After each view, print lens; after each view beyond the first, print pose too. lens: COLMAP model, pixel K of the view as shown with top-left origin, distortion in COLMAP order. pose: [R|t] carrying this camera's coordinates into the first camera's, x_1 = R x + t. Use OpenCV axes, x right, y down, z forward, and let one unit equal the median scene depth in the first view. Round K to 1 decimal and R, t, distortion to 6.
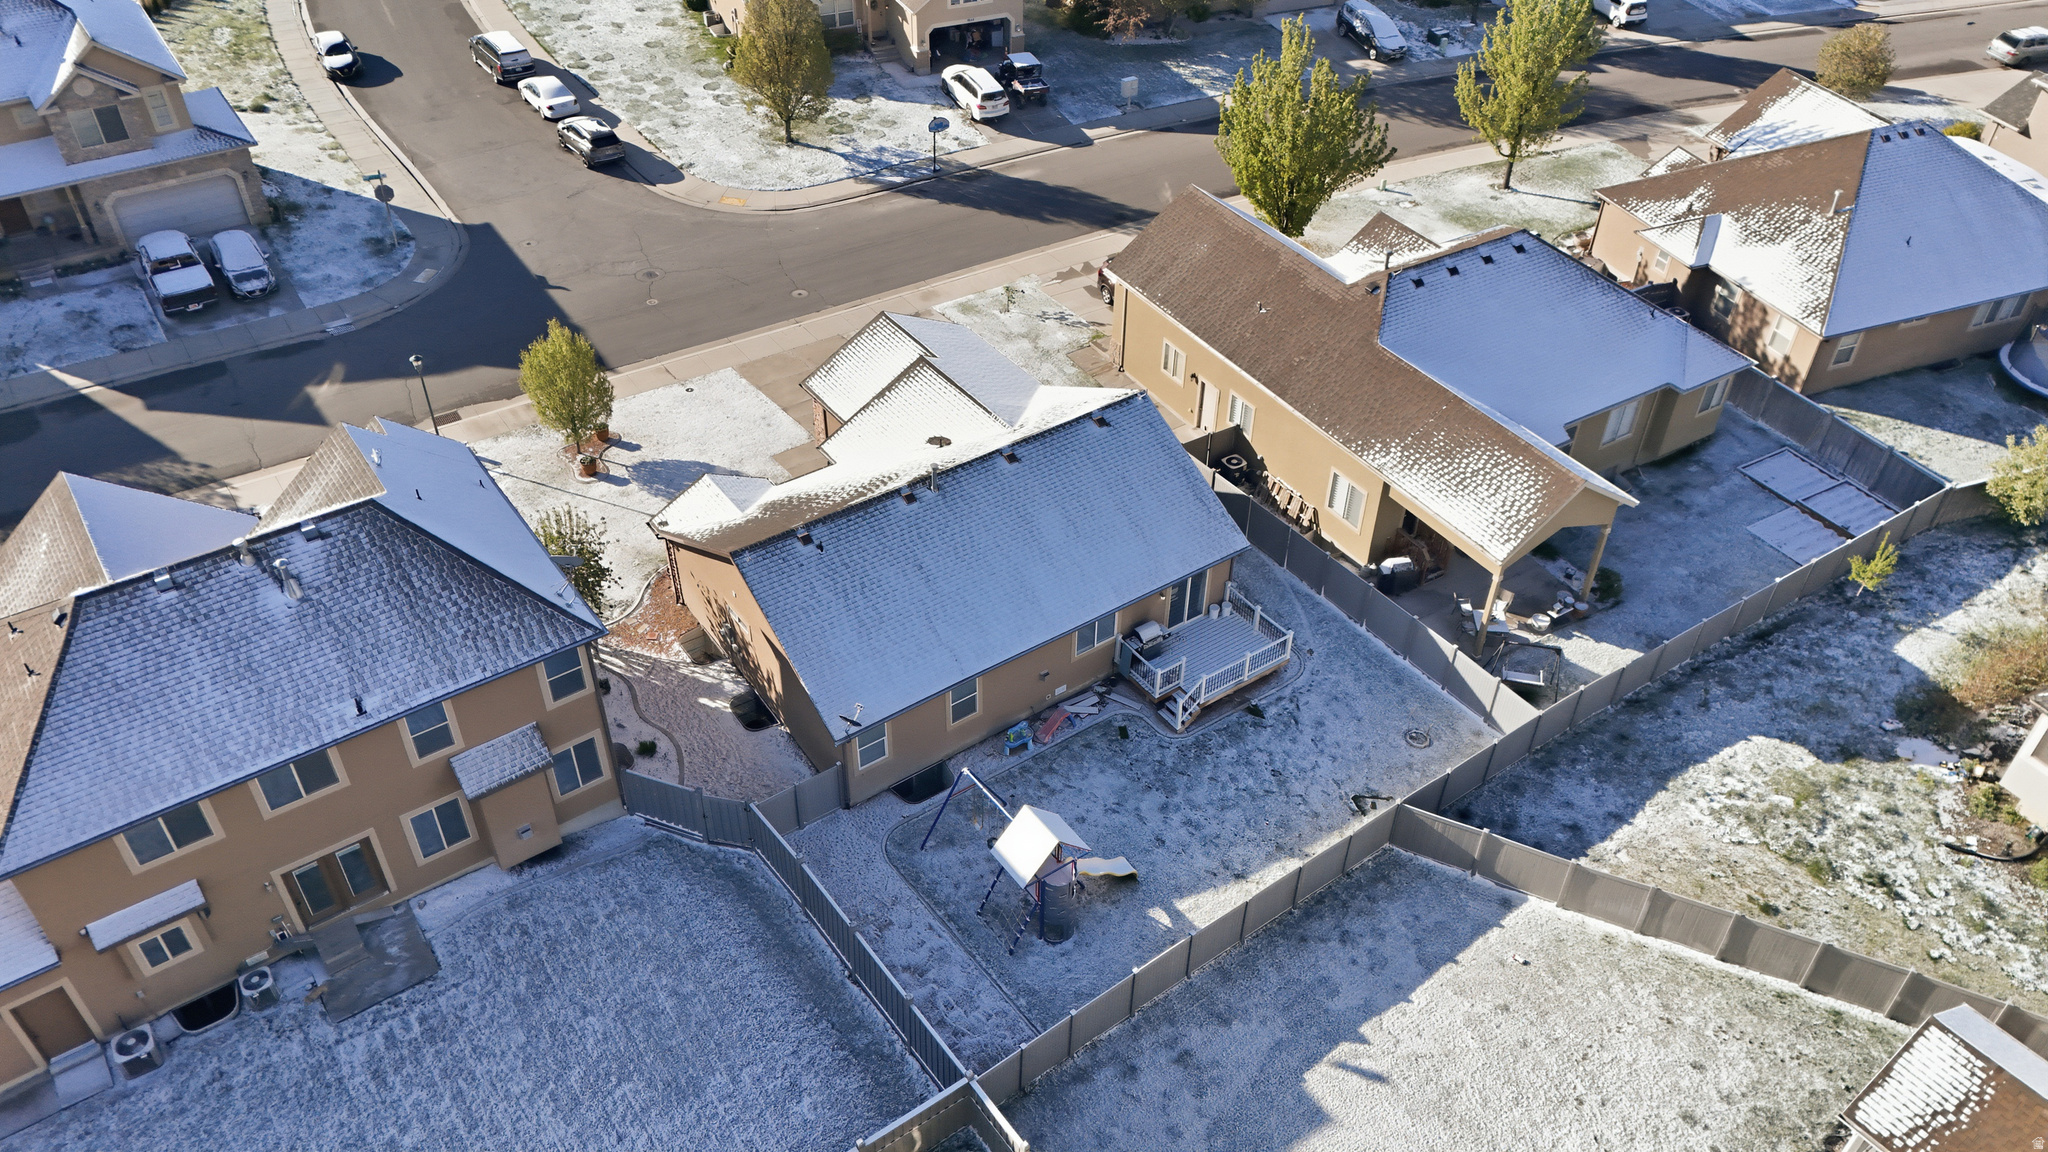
lens RADIAL K [[1510.4, 0, 1016.2], [0, 1510.4, 582.0], [0, 0, 1]] dist [0.064719, -0.039928]
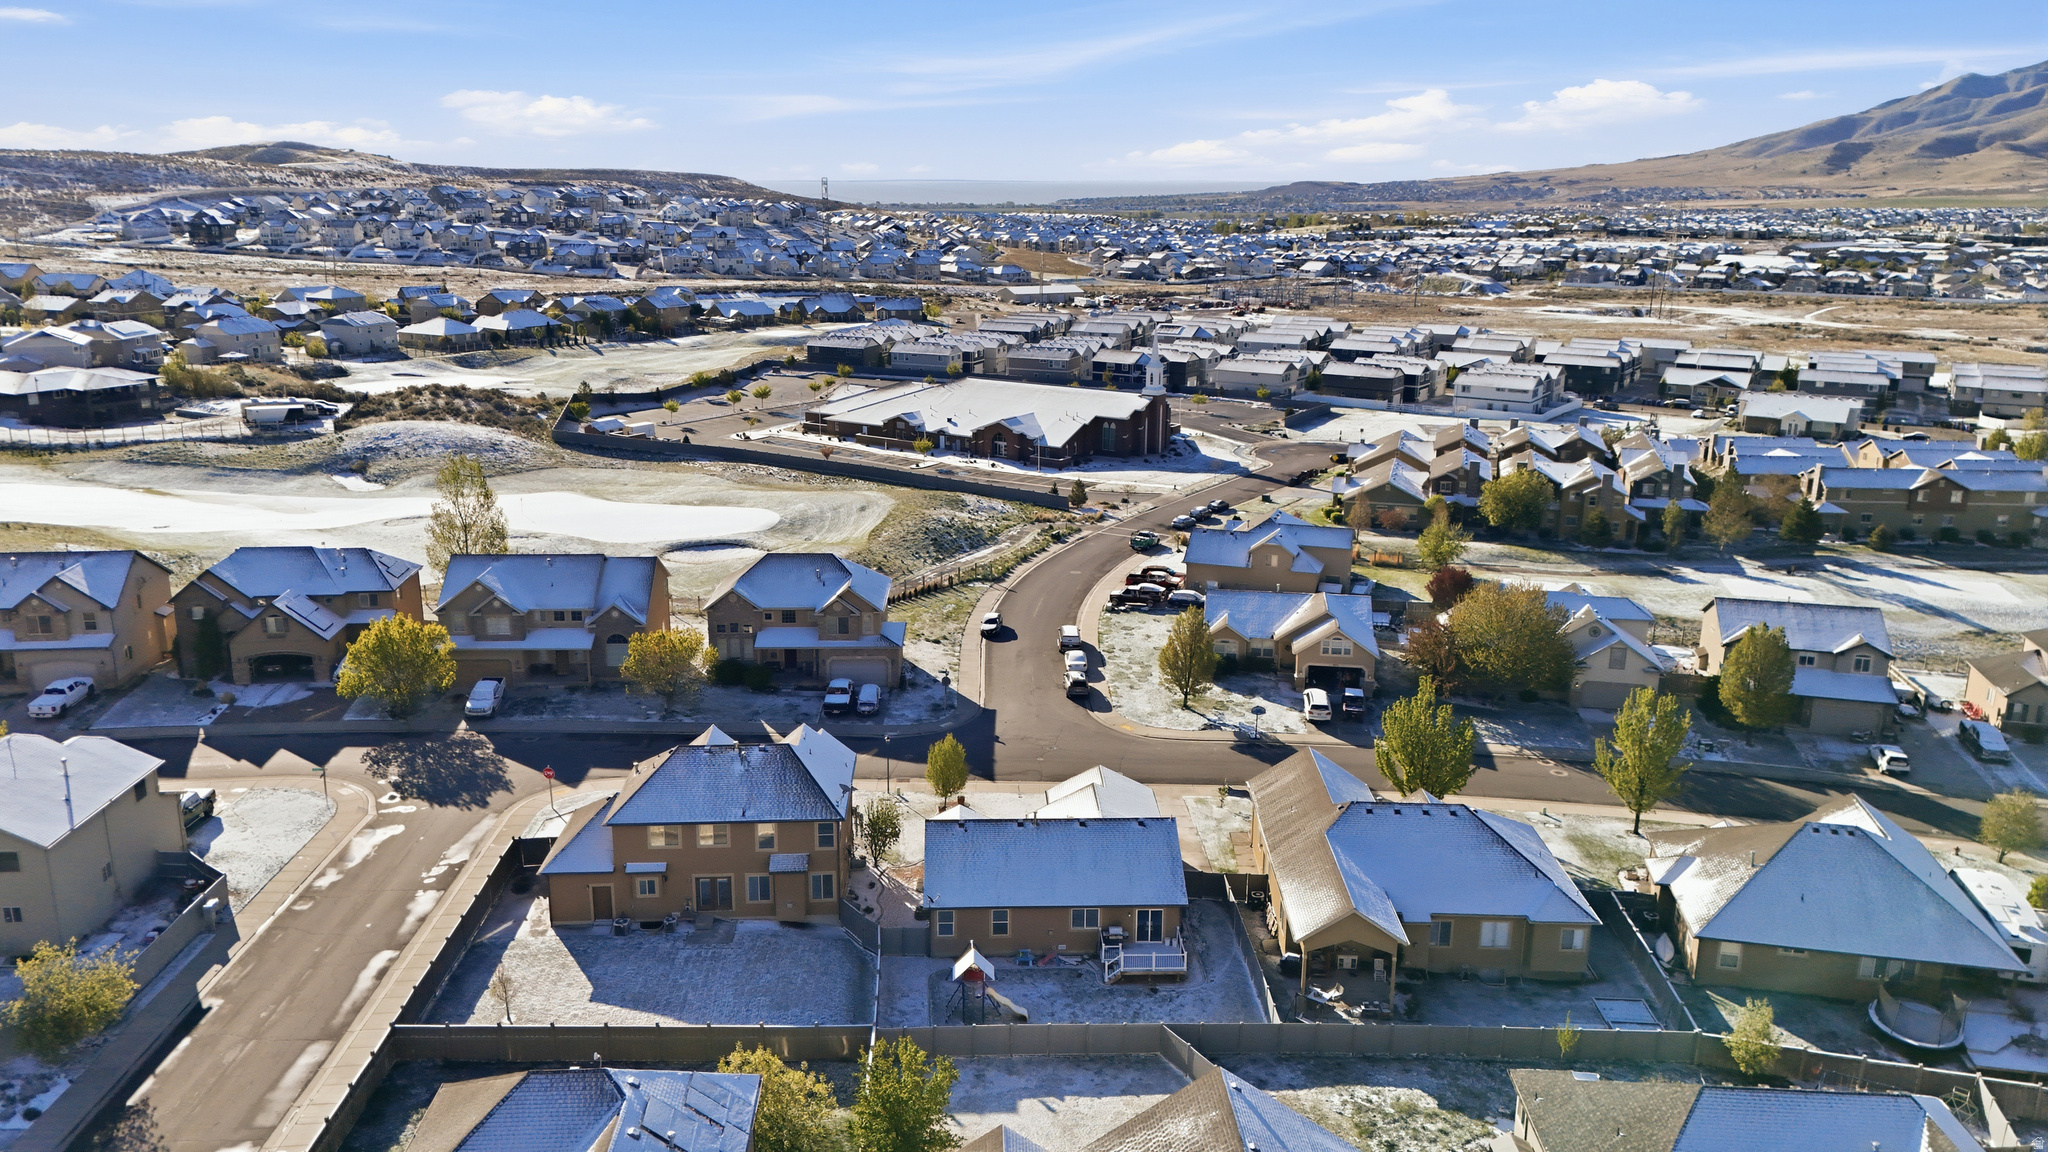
lens RADIAL K [[1510.4, 0, 1006.8], [0, 1510.4, 582.2], [0, 0, 1]] dist [0.064719, -0.039928]
pose [[0.833975, 0.139875, -0.533779, 0.655977], [-0.350748, 0.881147, -0.317106, 0.211501], [0.425982, 0.451681, 0.783915, -0.503377]]
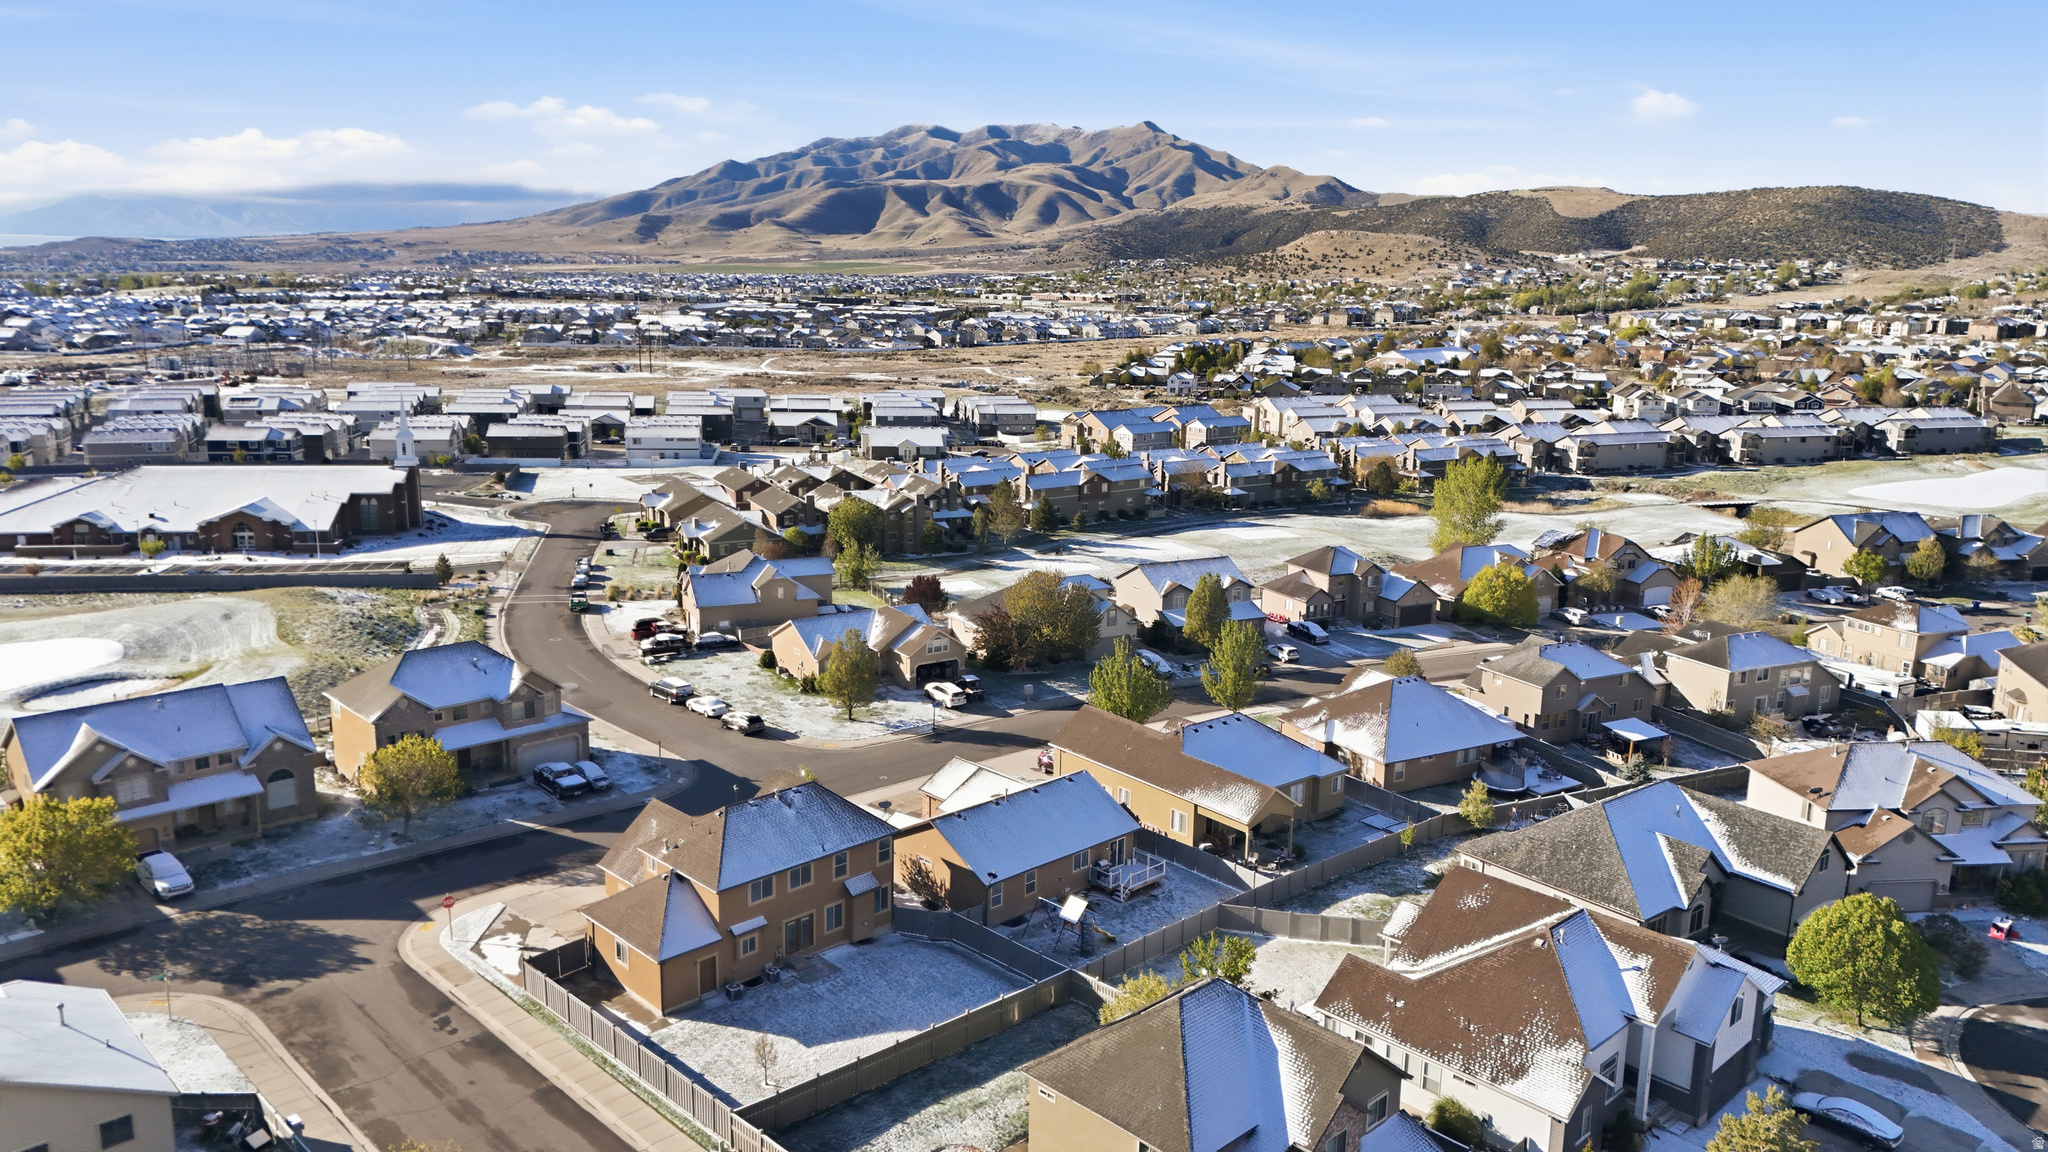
lens RADIAL K [[1510.4, 0, 1013.2], [0, 1510.4, 626.2], [0, 0, 1]] dist [0.064719, -0.039928]
pose [[0.989072, -0.028725, 0.144608, -0.262016], [0.088268, 0.900998, -0.424749, 0.480860], [-0.118091, 0.432871, 0.893687, -0.837850]]
